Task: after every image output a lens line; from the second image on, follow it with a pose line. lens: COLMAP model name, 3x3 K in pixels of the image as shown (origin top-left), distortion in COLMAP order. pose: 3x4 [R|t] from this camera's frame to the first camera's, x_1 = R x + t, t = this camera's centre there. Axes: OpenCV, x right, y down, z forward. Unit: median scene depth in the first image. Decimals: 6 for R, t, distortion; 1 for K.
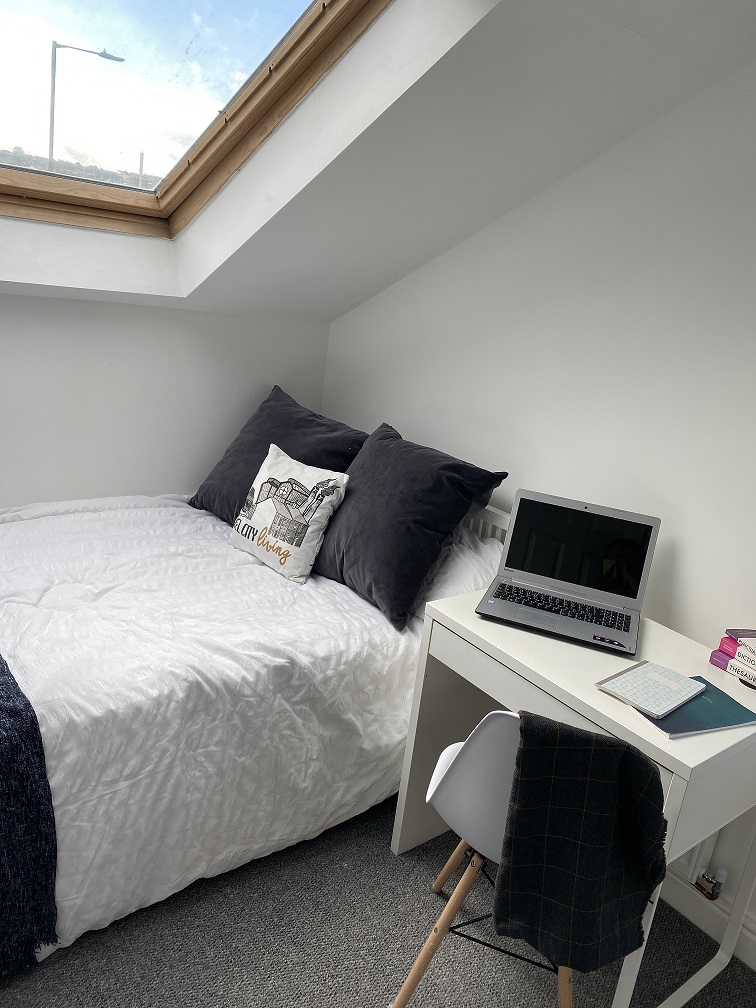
lens RADIAL K [[769.4, 0, 388.8], [0, 769.4, 501.7], [0, 0, 1]] dist [0.076158, -0.094349]
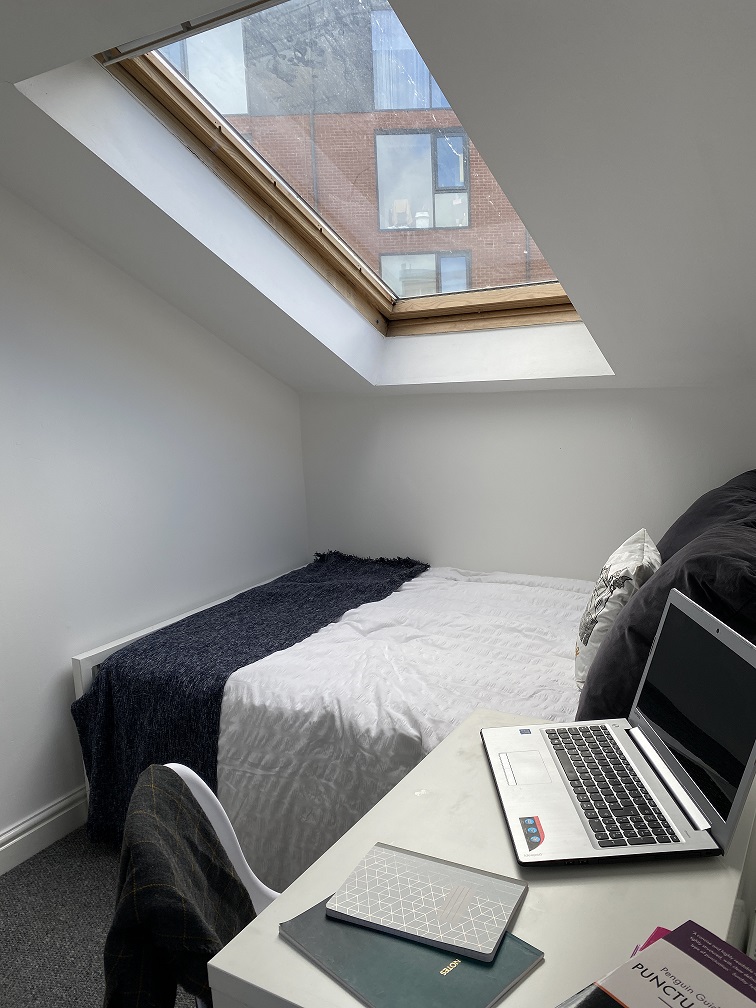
lens RADIAL K [[769.4, 0, 388.8], [0, 769.4, 501.7], [0, 0, 1]] dist [0.076158, -0.094349]
pose [[0.360615, 0.015499, -0.932586, 0.797974], [-0.178787, 0.982470, -0.052806, -0.015156], [0.915419, 0.185777, 0.357065, 0.651881]]
